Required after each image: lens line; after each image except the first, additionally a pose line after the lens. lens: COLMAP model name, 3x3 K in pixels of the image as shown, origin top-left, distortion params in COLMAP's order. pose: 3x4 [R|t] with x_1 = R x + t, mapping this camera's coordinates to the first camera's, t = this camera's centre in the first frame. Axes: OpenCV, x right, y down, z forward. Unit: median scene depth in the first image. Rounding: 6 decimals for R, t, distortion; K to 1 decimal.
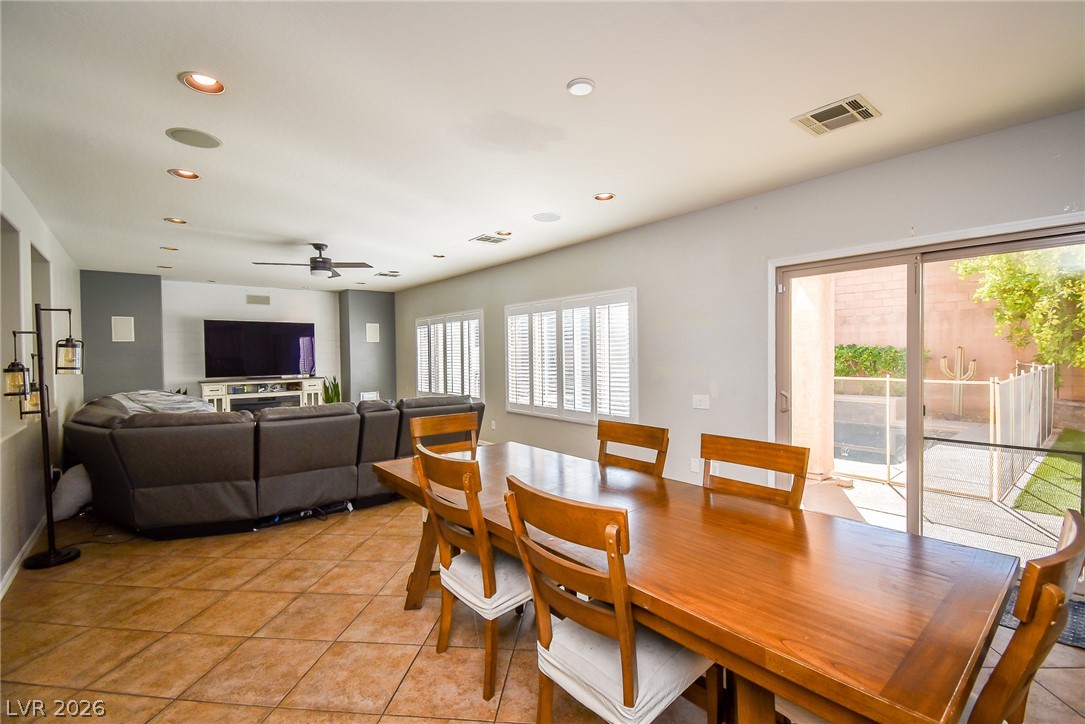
lens RADIAL K [[478.3, 0, 554.0], [0, 478.3, 359.4], [0, 0, 1]] dist [0.012146, -0.016953]
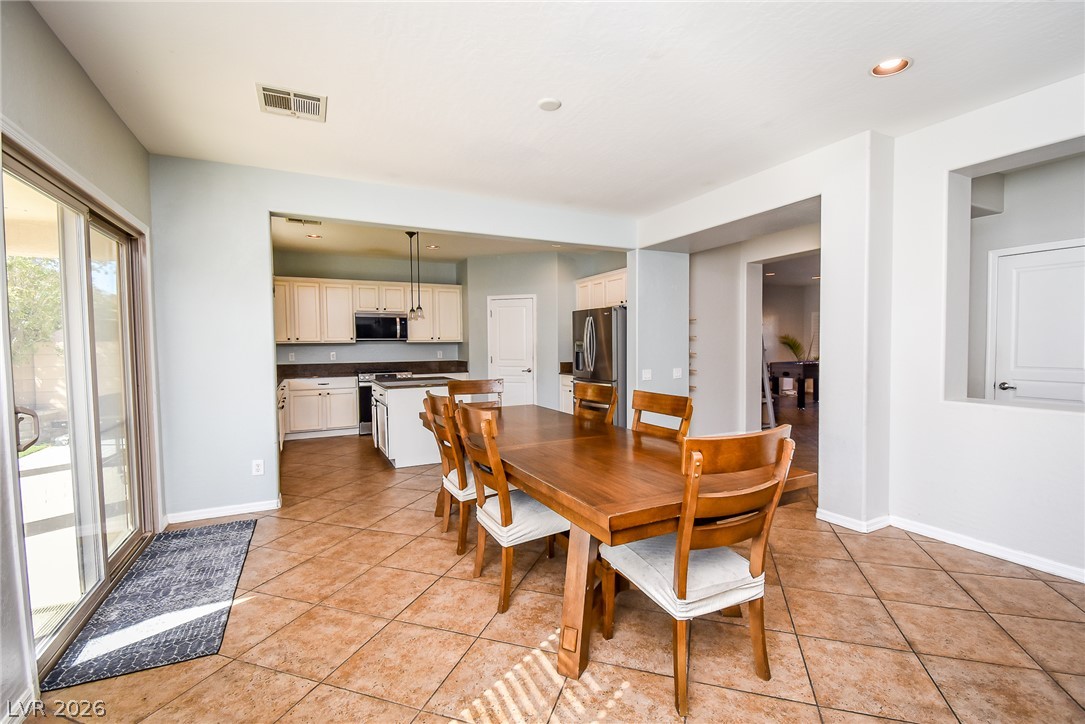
lens RADIAL K [[471.4, 0, 548.2], [0, 471.4, 368.2], [0, 0, 1]] dist [0.004910, 0.000046]
pose [[-0.971986, 0.009778, 0.234835, -0.059965], [0.024031, 0.998032, 0.057912, 0.007559], [-0.233807, 0.061933, -0.970309, 0.630025]]
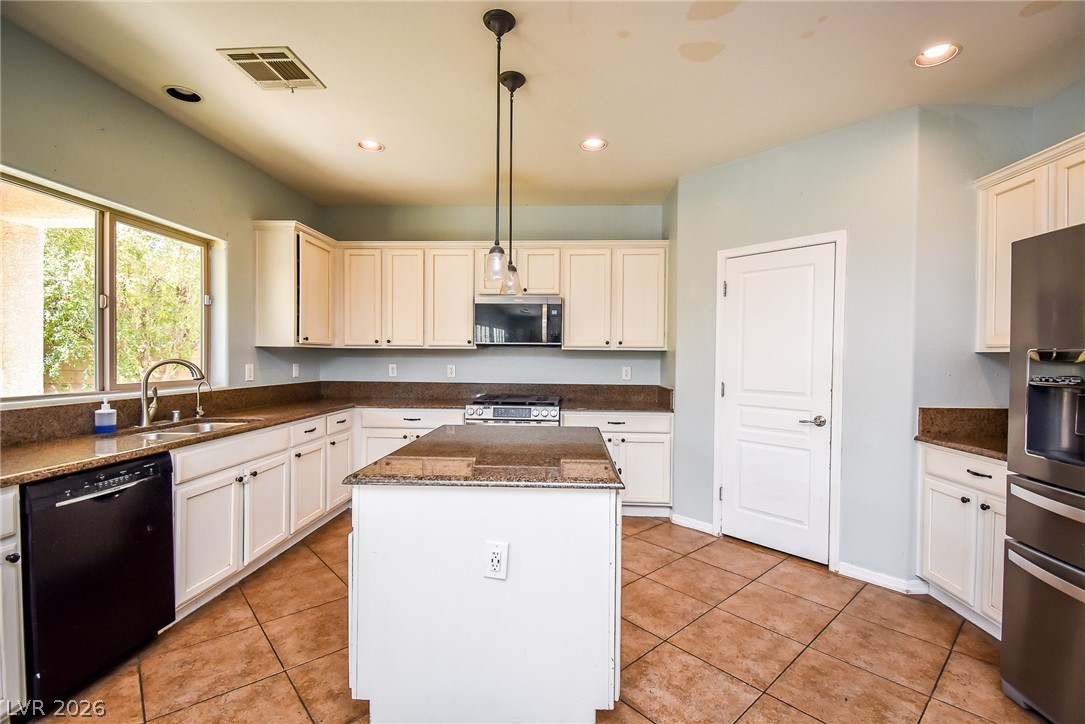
lens RADIAL K [[478.3, 0, 551.1], [0, 478.3, 365.9], [0, 0, 1]] dist [0.012146, -0.016953]
pose [[-0.736887, -0.006229, 0.675987, 0.092404], [0.007983, 0.999808, 0.017915, 0.011989], [-0.675969, 0.018598, -0.736696, 0.167335]]
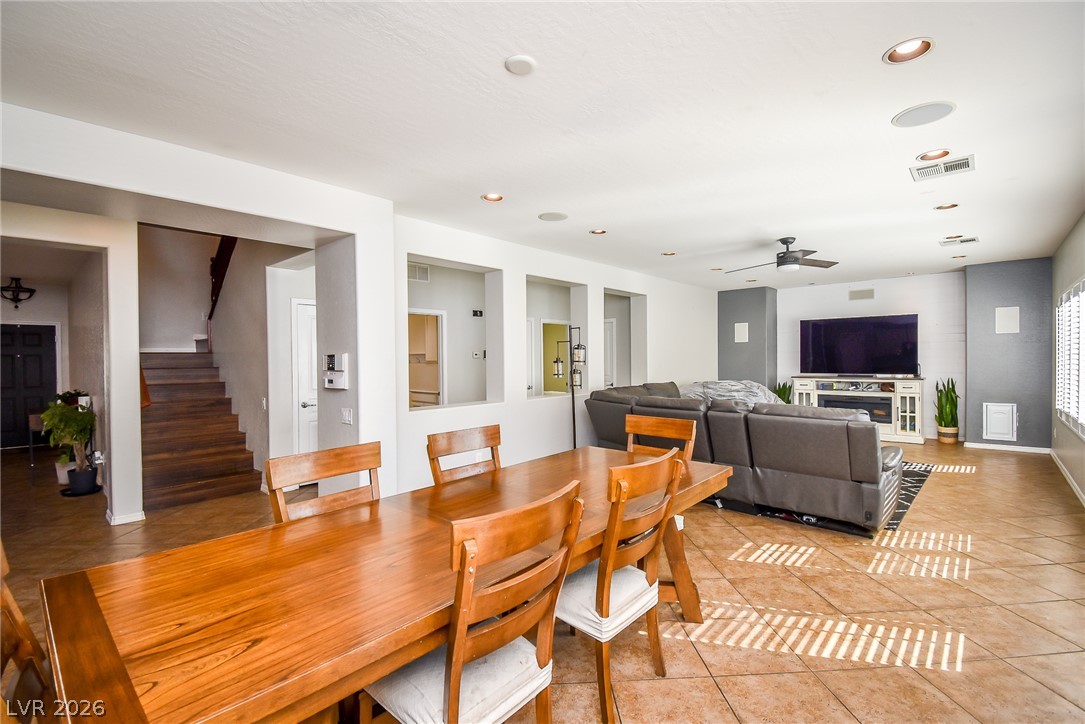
lens RADIAL K [[478.3, 0, 541.2], [0, 478.3, 365.0], [0, 0, 1]] dist [0.012146, -0.016953]
pose [[0.128275, 0.024287, -0.991441, 0.283907], [-0.003916, 0.999705, 0.023983, -0.004281], [0.991731, 0.000806, 0.128332, 0.268513]]
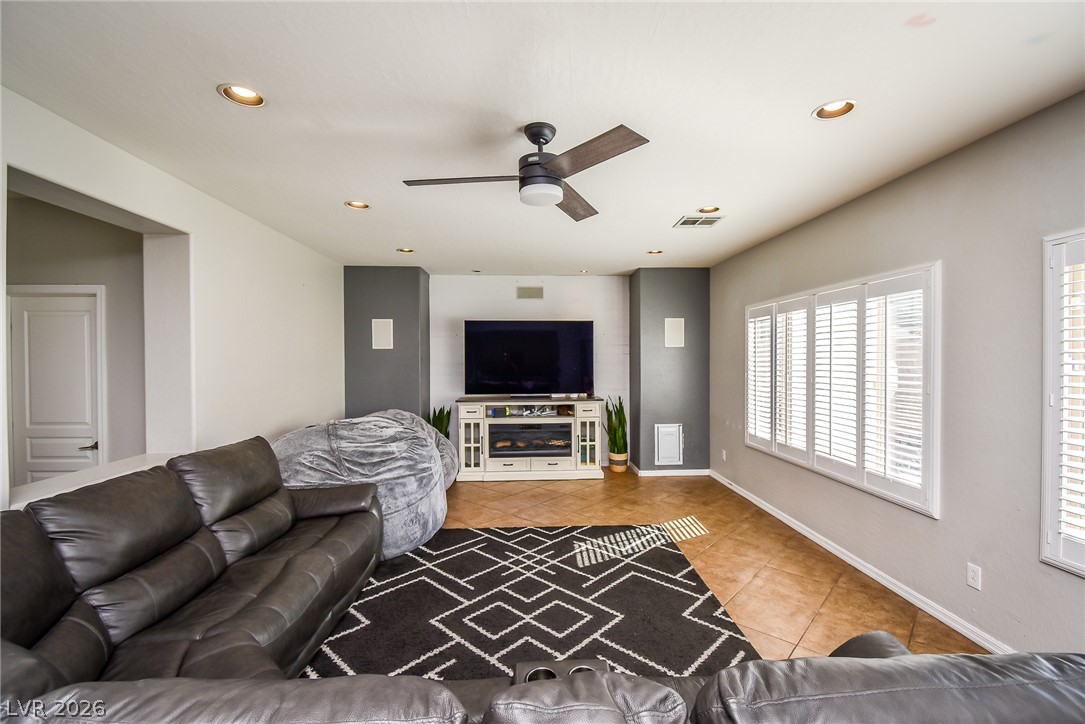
lens RADIAL K [[478.3, 0, 546.4], [0, 478.3, 364.6], [0, 0, 1]] dist [0.012146, -0.016953]
pose [[0.797385, 0.016559, -0.603244, -0.151063], [-0.013439, 0.999863, 0.009681, -0.019871], [0.603322, 0.000387, 0.797498, 0.456583]]
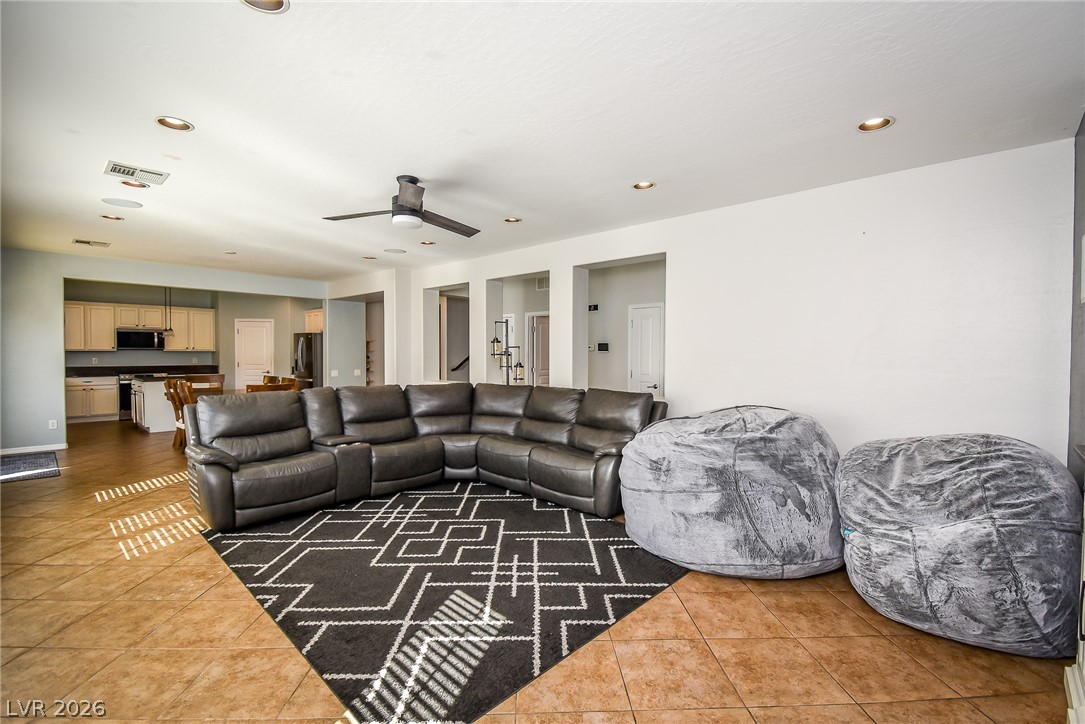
lens RADIAL K [[478.3, 0, 553.5], [0, 478.3, 367.5], [0, 0, 1]] dist [0.012146, -0.016953]
pose [[-0.990774, 0.008283, -0.135271, -0.411546], [0.002275, 0.999007, 0.044505, -0.005992], [0.135506, 0.043787, -0.989809, 1.168176]]
